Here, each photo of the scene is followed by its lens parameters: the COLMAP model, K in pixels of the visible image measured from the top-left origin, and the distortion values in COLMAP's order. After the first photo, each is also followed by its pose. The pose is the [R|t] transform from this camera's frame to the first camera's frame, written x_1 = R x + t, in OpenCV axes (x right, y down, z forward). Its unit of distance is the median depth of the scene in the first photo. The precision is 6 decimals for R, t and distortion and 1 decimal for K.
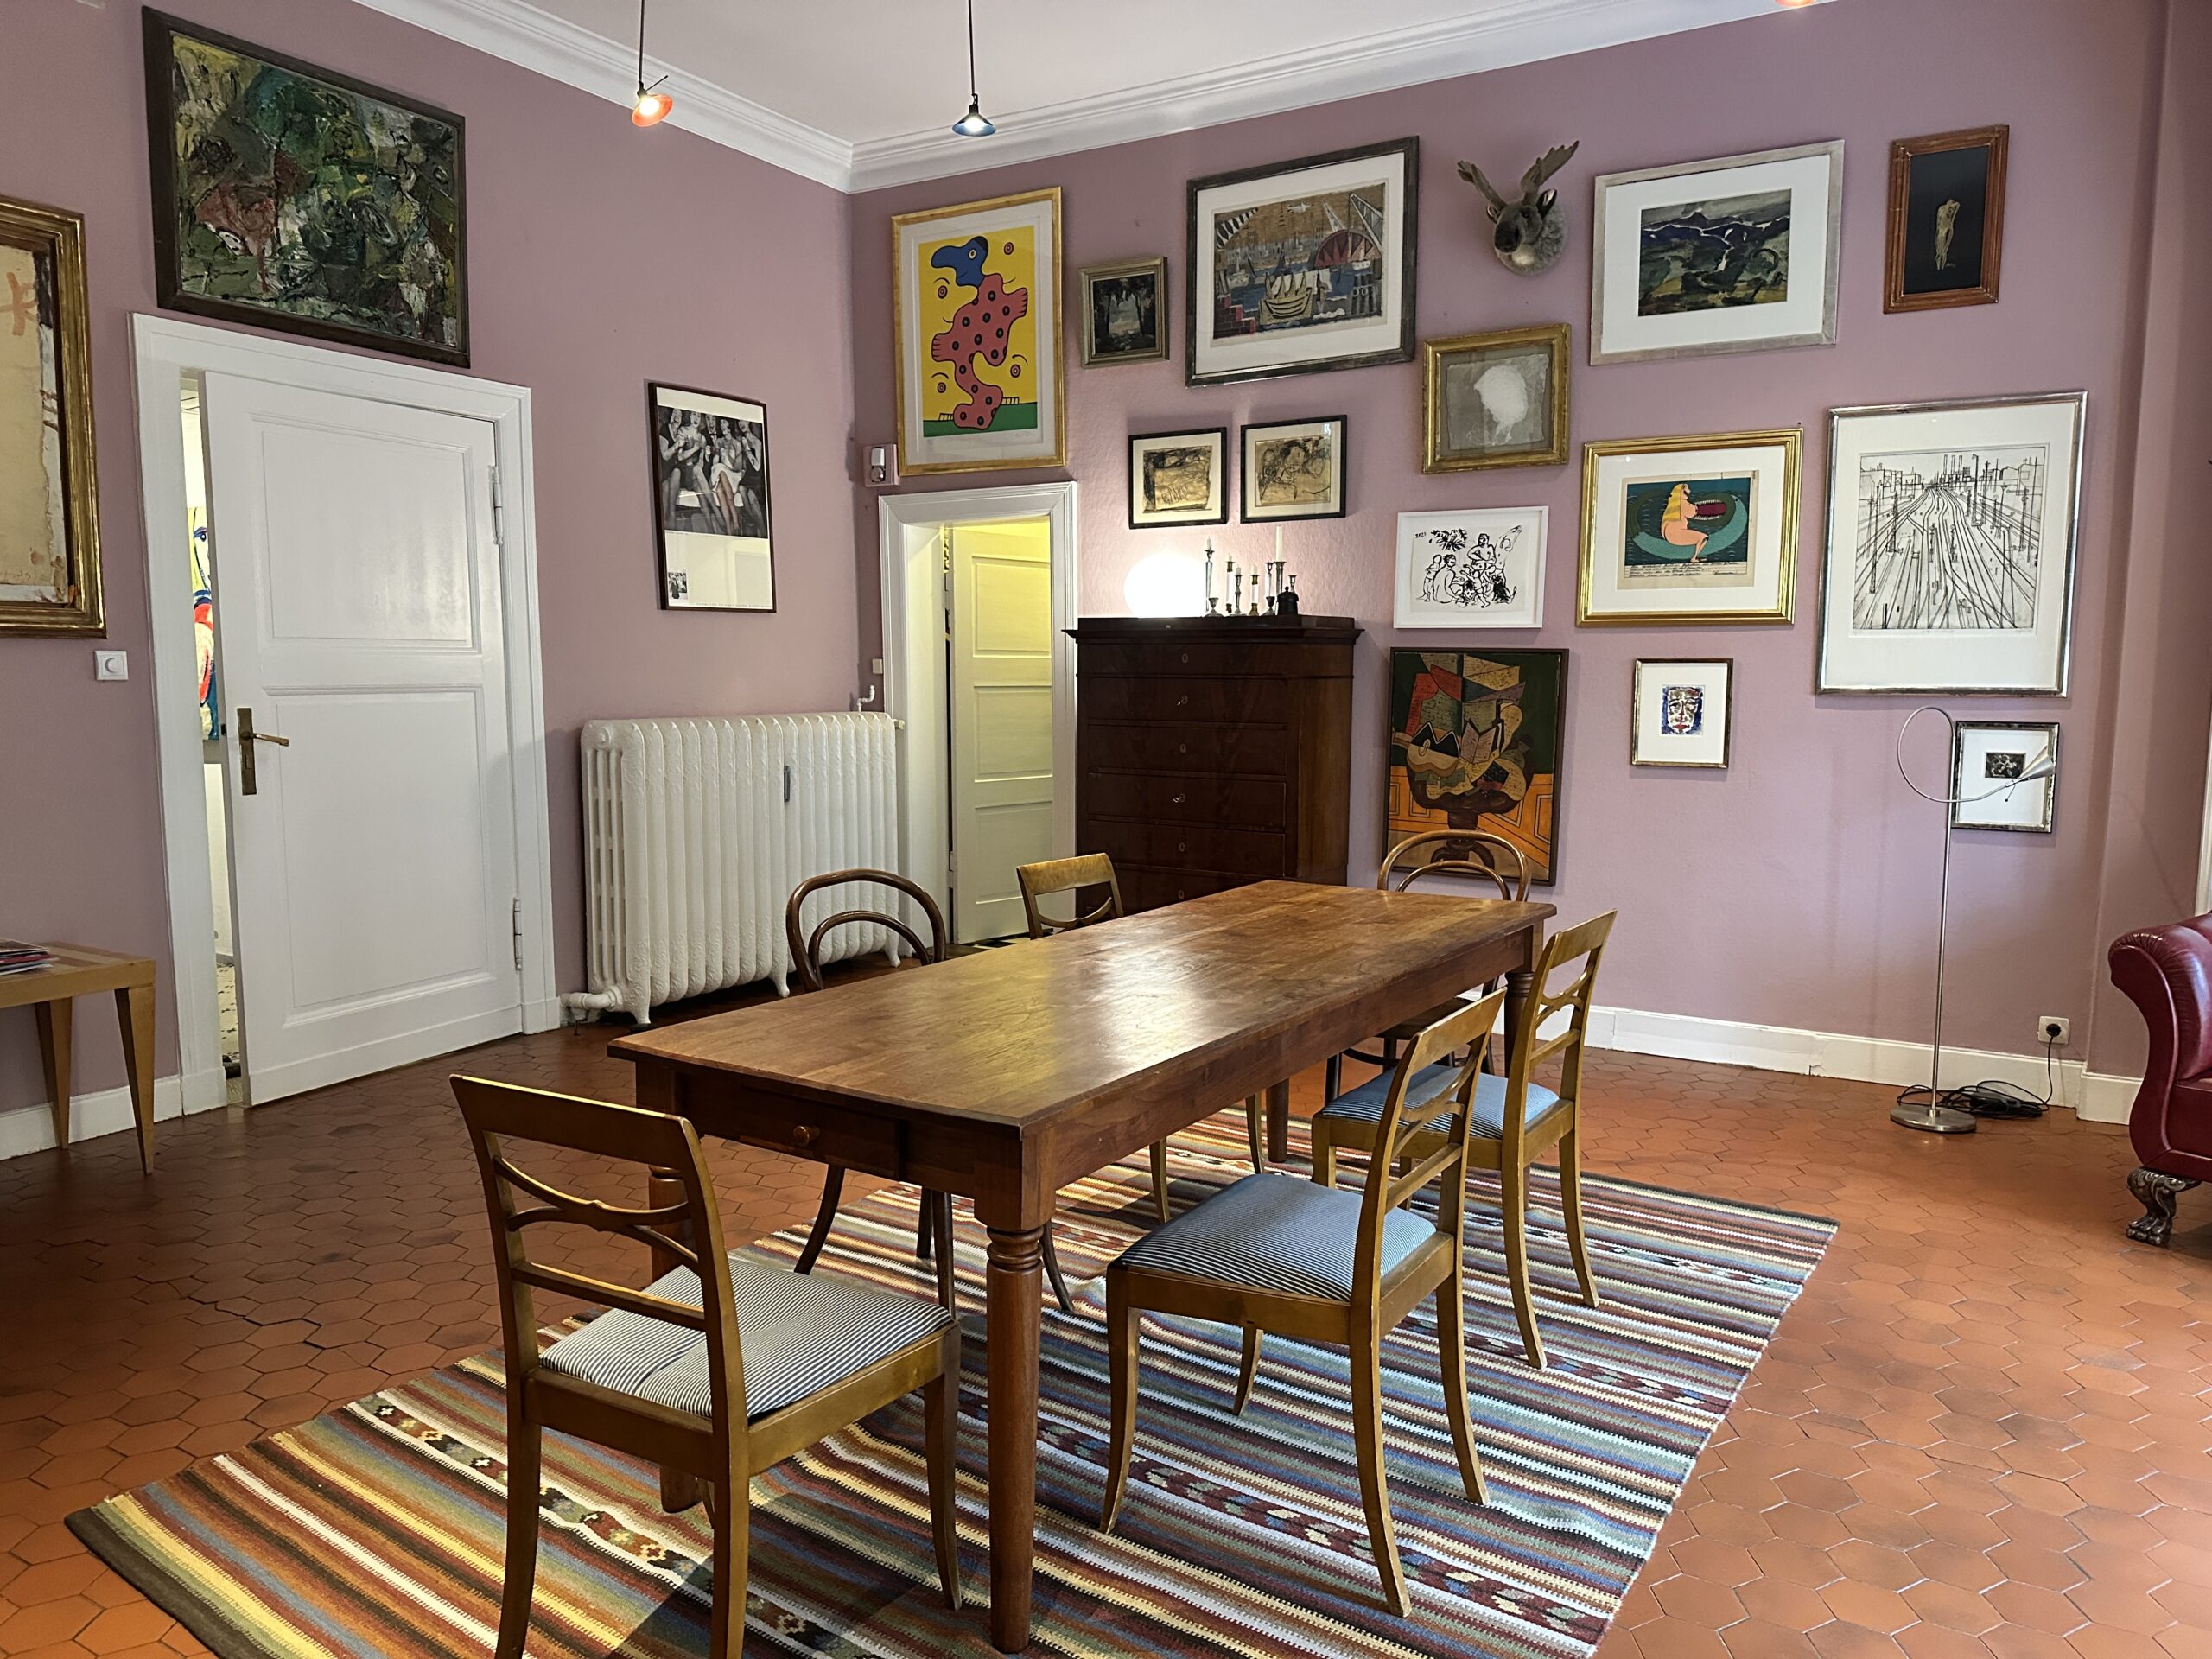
lens RADIAL K [[1539.1, 0, 1105.4], [0, 1539.1, 847.7], [0, 0, 1]] dist [0.061557, -0.080310]
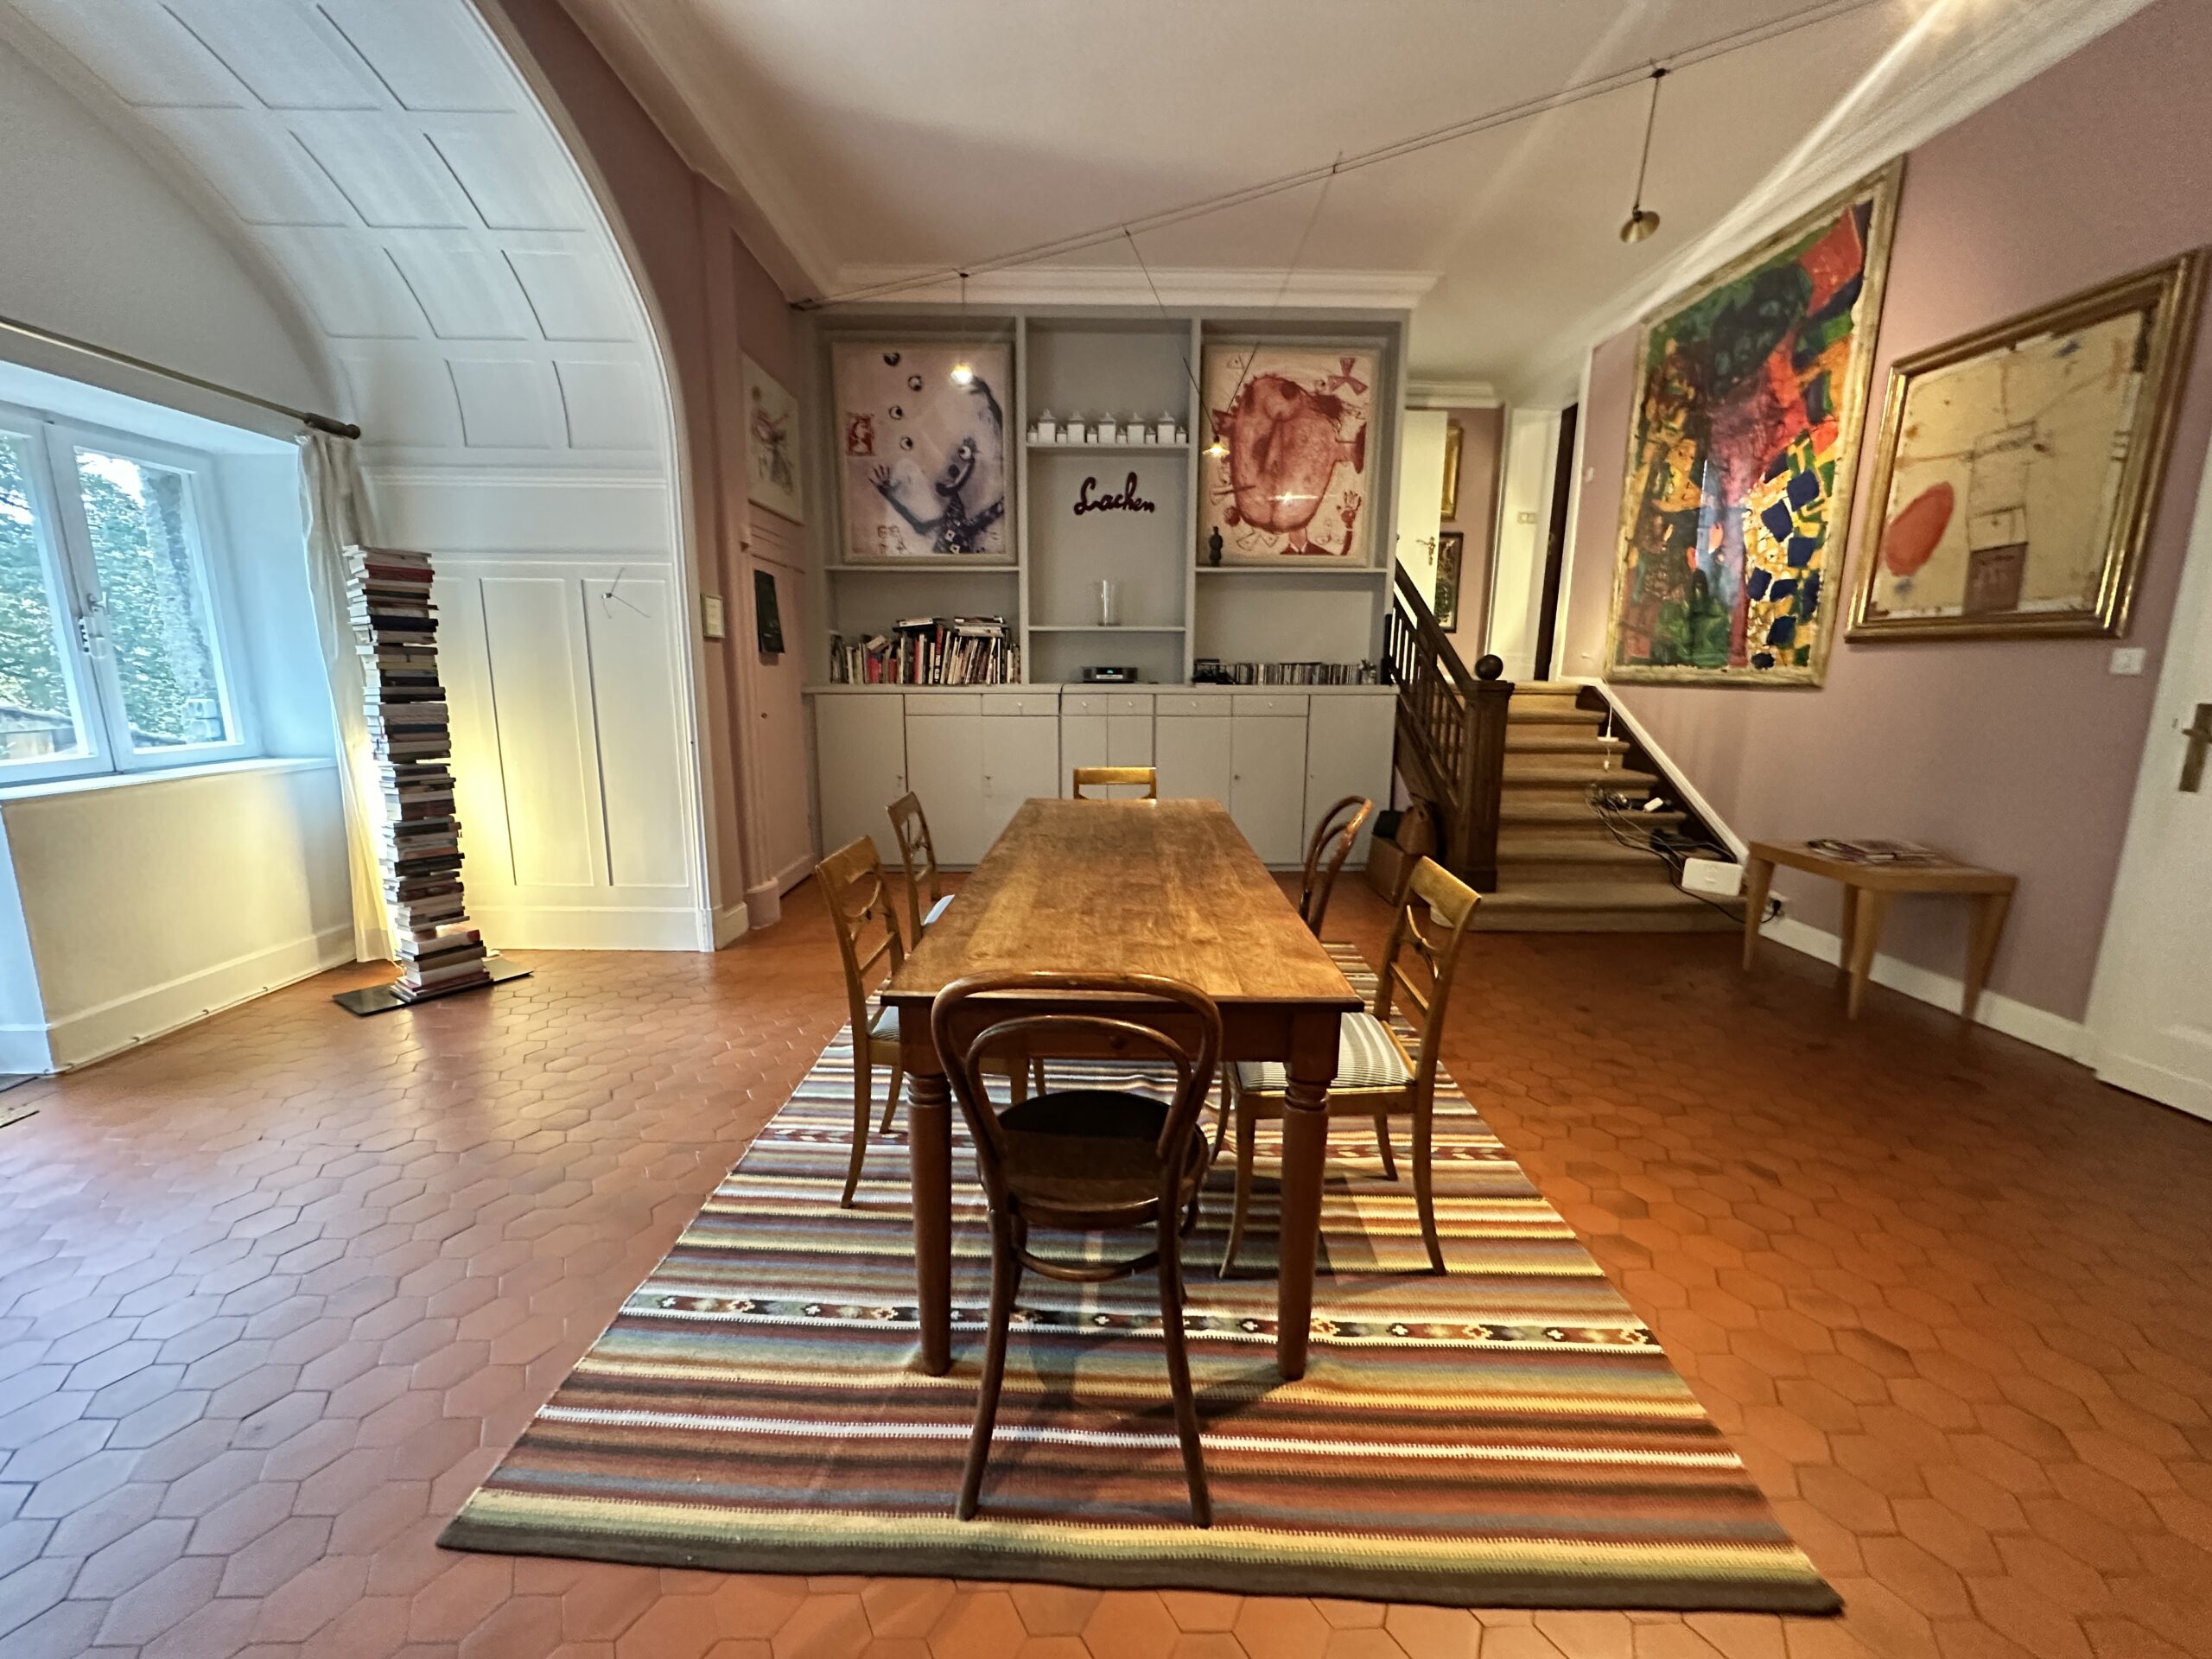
lens RADIAL K [[879.4, 0, 1091.7], [0, 879.4, 831.2], [0, 0, 1]] dist [-0.004371, -0.000059]
pose [[-0.848807, 0.087046, -0.521488, 0.283420], [-0.070156, 0.959088, 0.274278, -0.096521], [0.524028, 0.269395, -0.807974, 0.925638]]
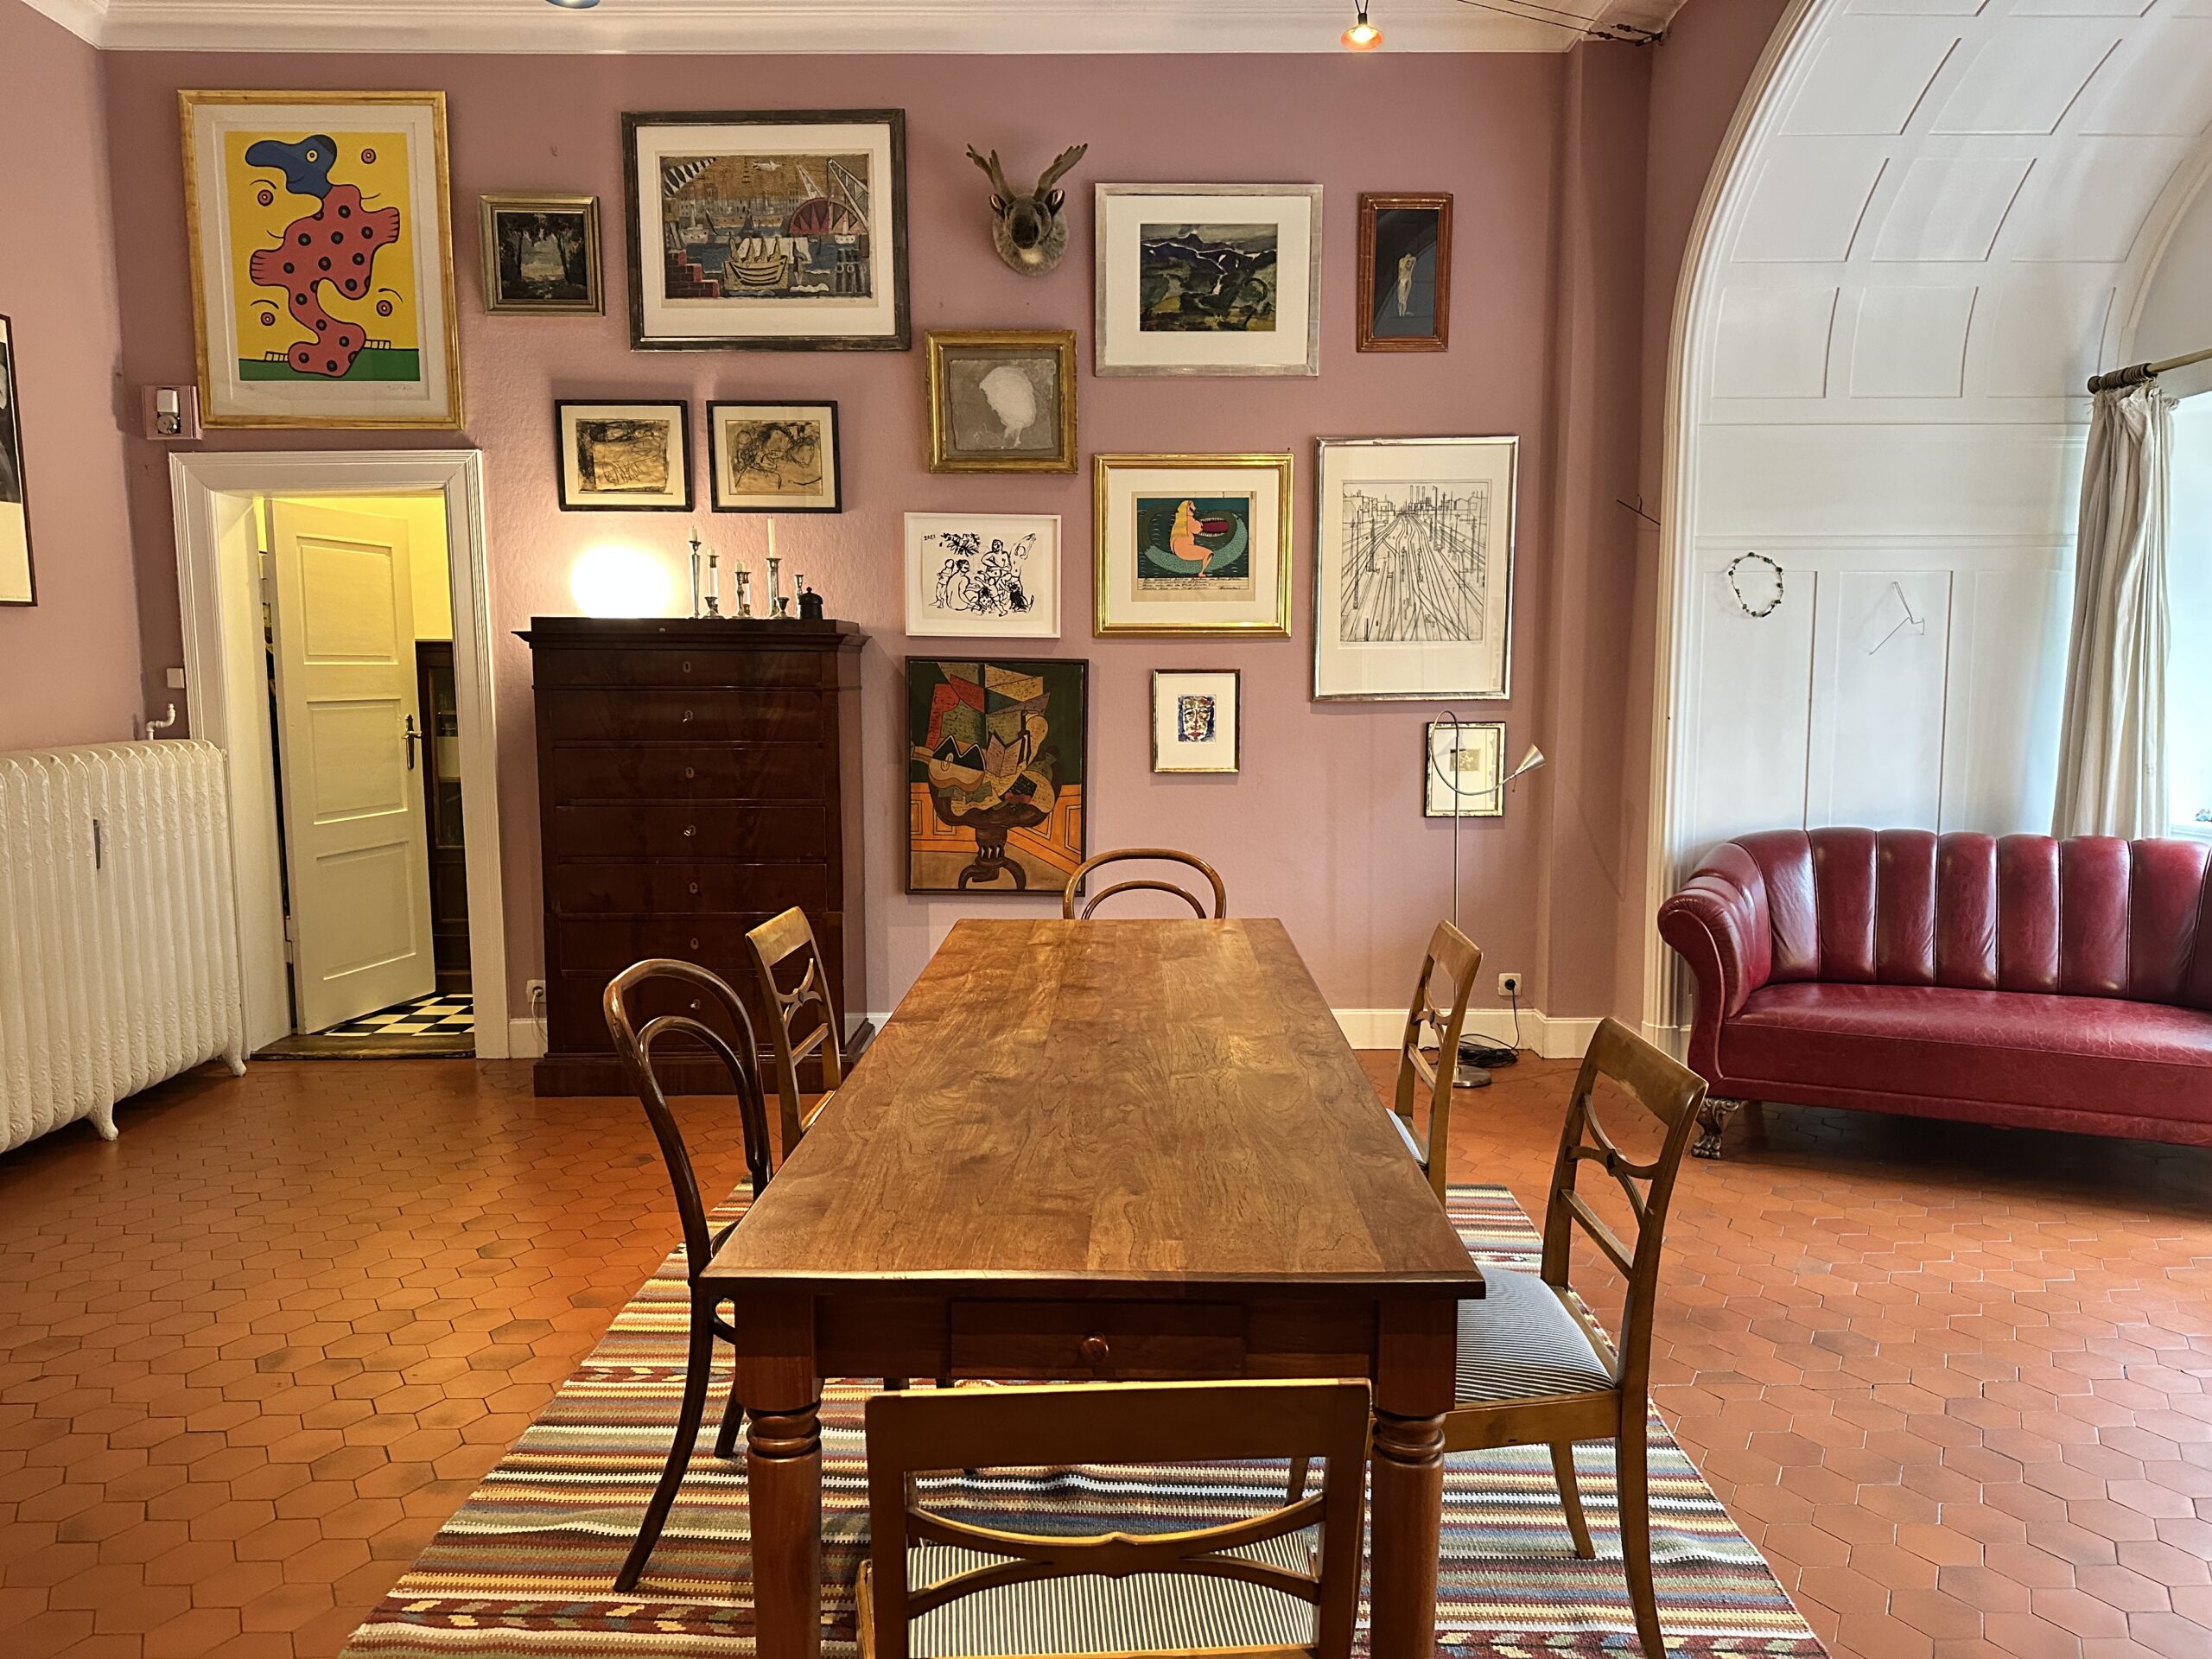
lens RADIAL K [[1539.1, 0, 1102.6], [0, 1539.1, 845.6], [0, 0, 1]] dist [0.061557, -0.080310]
pose [[0.846847, -0.065854, 0.527744, -0.222253], [0.068686, 0.997536, 0.014260, -0.021574], [-0.527383, 0.024172, 0.849284, 0.155330]]
